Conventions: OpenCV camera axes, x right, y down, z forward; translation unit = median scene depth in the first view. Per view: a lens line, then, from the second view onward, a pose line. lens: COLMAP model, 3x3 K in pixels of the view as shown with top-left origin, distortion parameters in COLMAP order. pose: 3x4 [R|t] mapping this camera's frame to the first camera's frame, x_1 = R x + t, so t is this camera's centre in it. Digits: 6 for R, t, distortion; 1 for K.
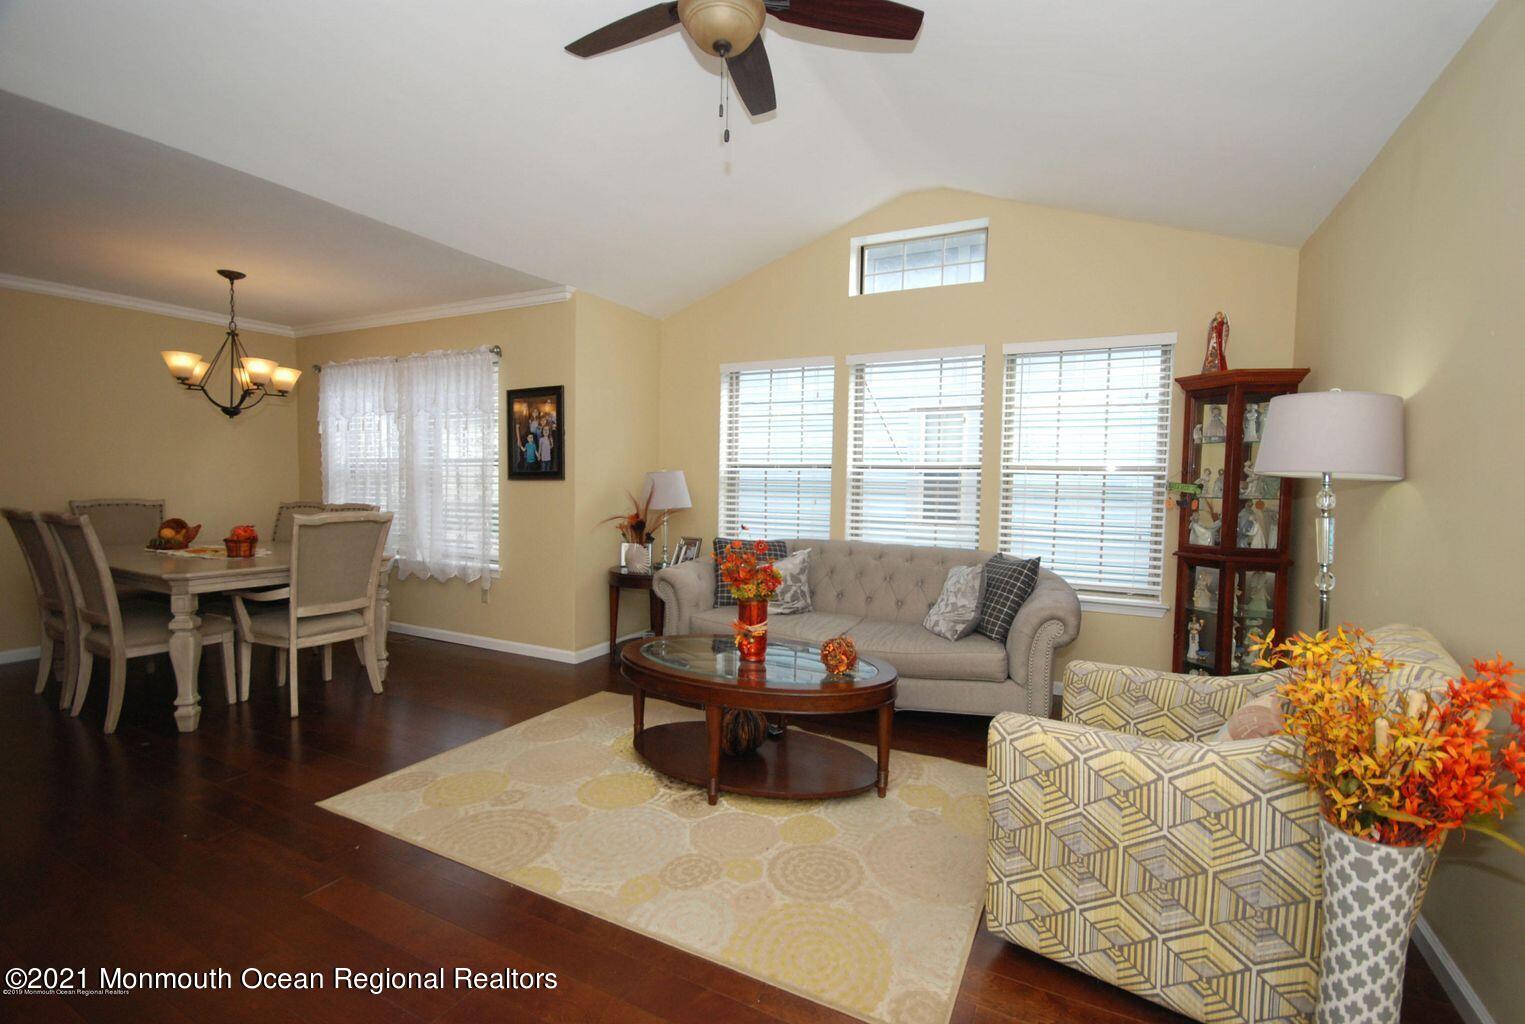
lens RADIAL K [[666.8, 0, 762.5], [0, 666.8, 512.0], [0, 0, 1]] dist [-0.001287, -0.000748]
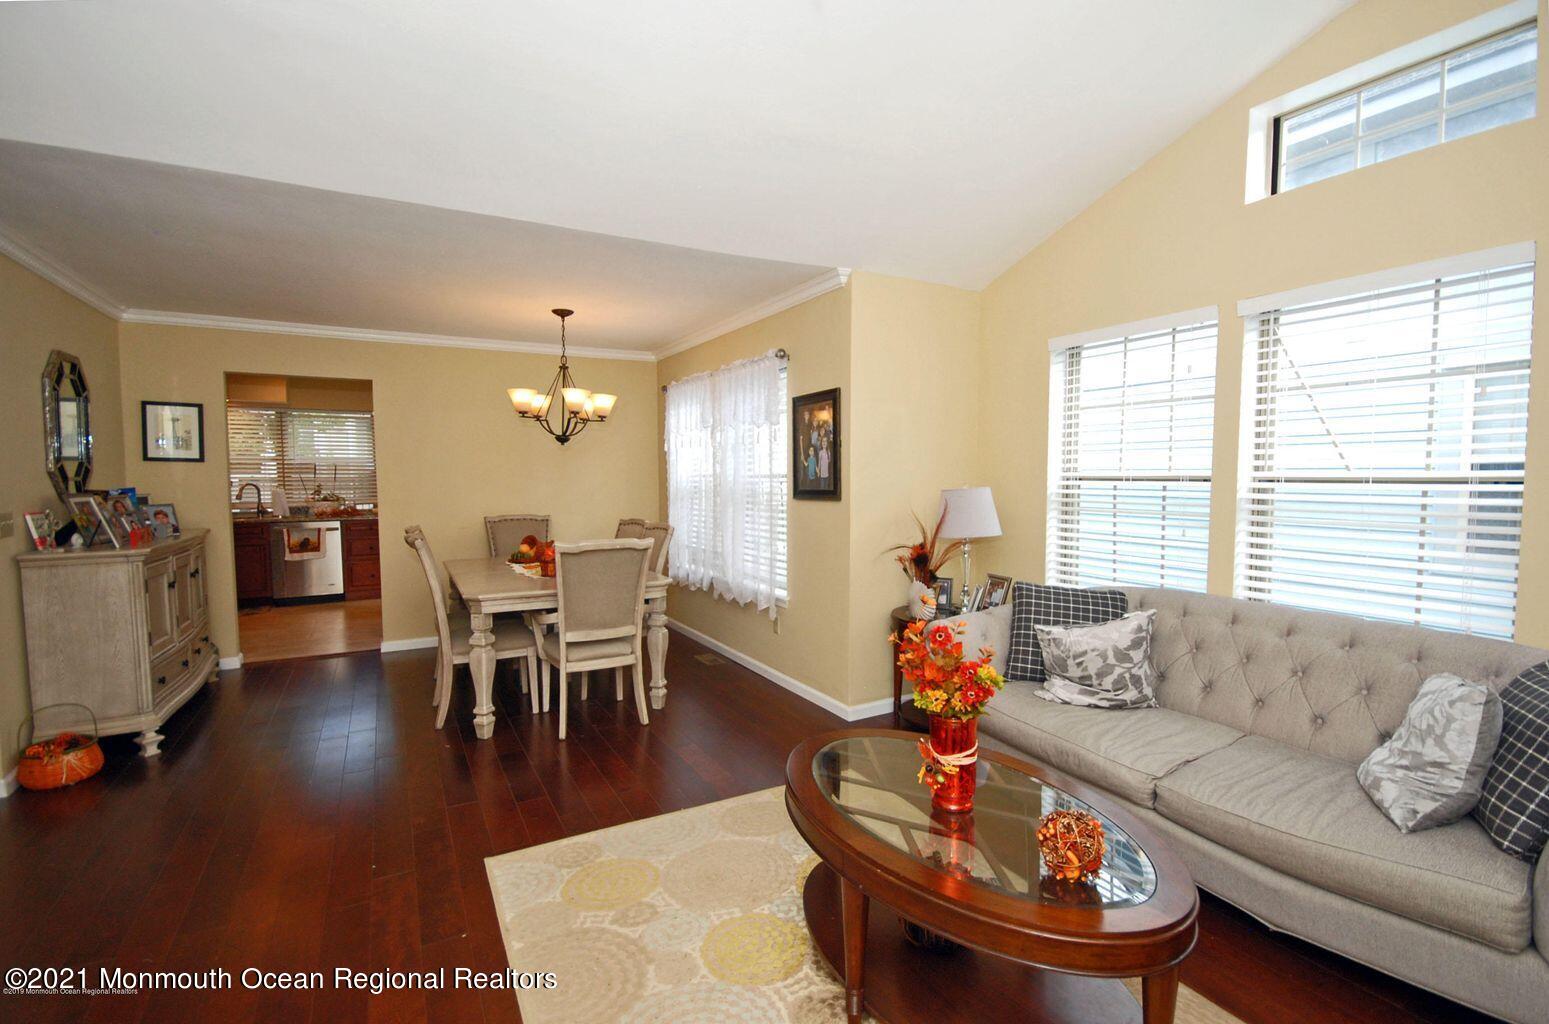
lens RADIAL K [[712.0, 0, 785.0], [0, 712.0, 518.3], [0, 0, 1]] dist [-0.002636, -0.000738]
pose [[0.840749, 0.013501, -0.541256, 0.132589], [-0.007495, 0.999883, 0.013299, -0.037602], [0.541373, -0.007124, 0.840752, 0.211382]]
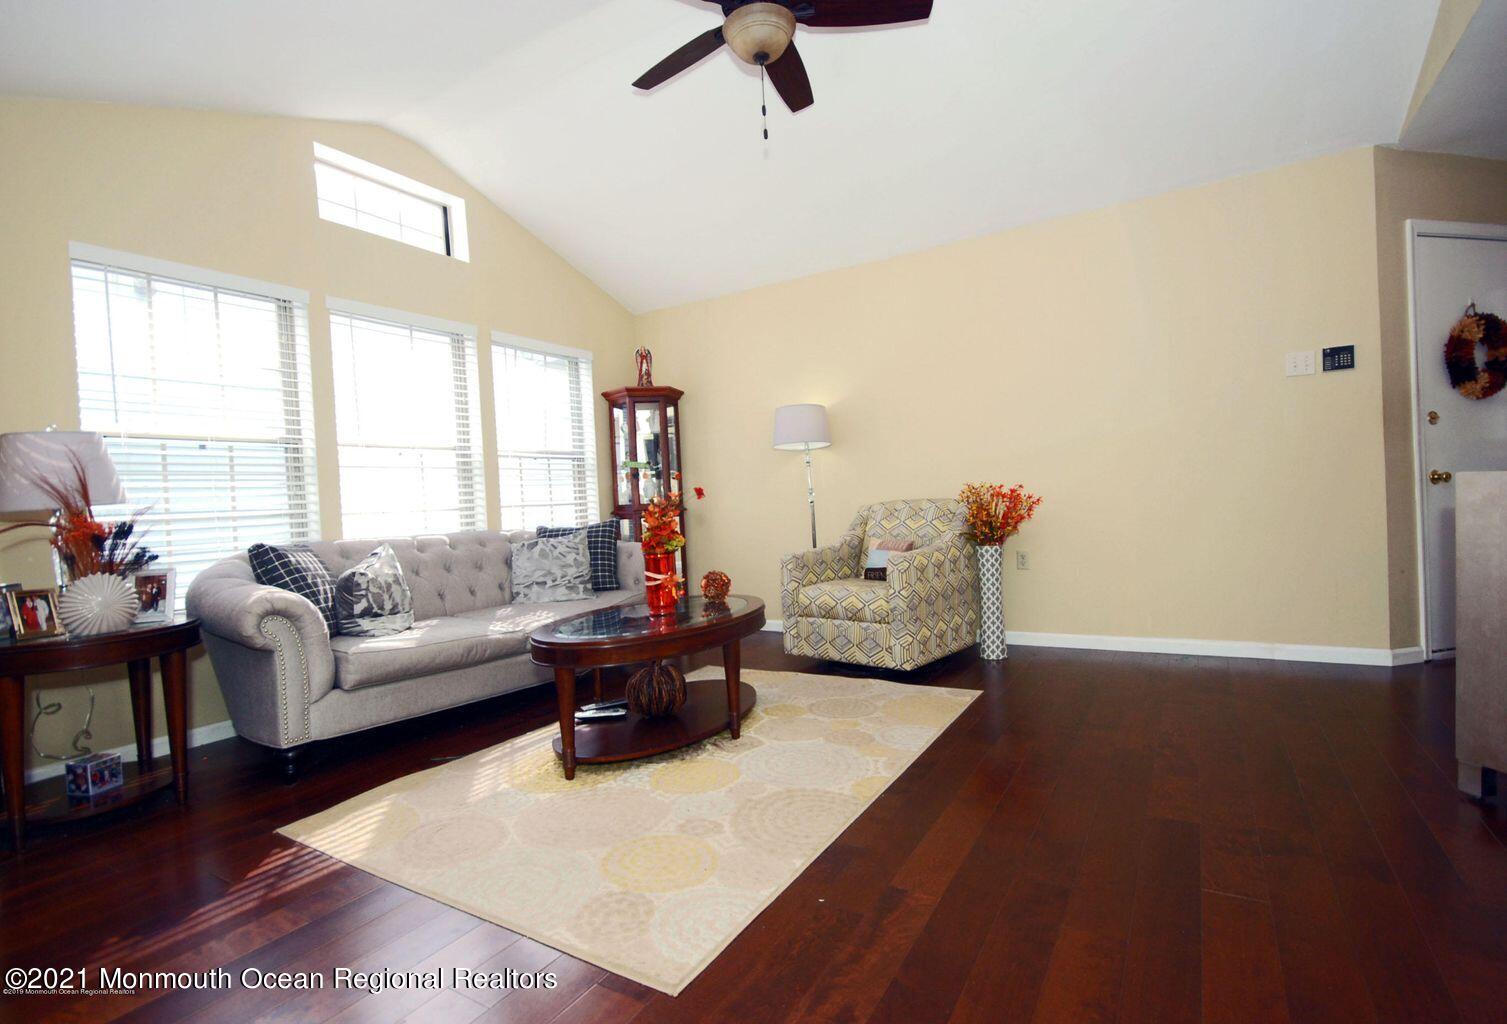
lens RADIAL K [[695.1, 0, 753.5], [0, 695.1, 512.0], [0, 0, 1]] dist [0.017032, -0.016214]
pose [[0.101260, -0.034486, 0.994262, -0.647771], [0.092620, 0.995385, 0.025092, 0.035603], [-0.990539, 0.089547, 0.103987, 0.470540]]
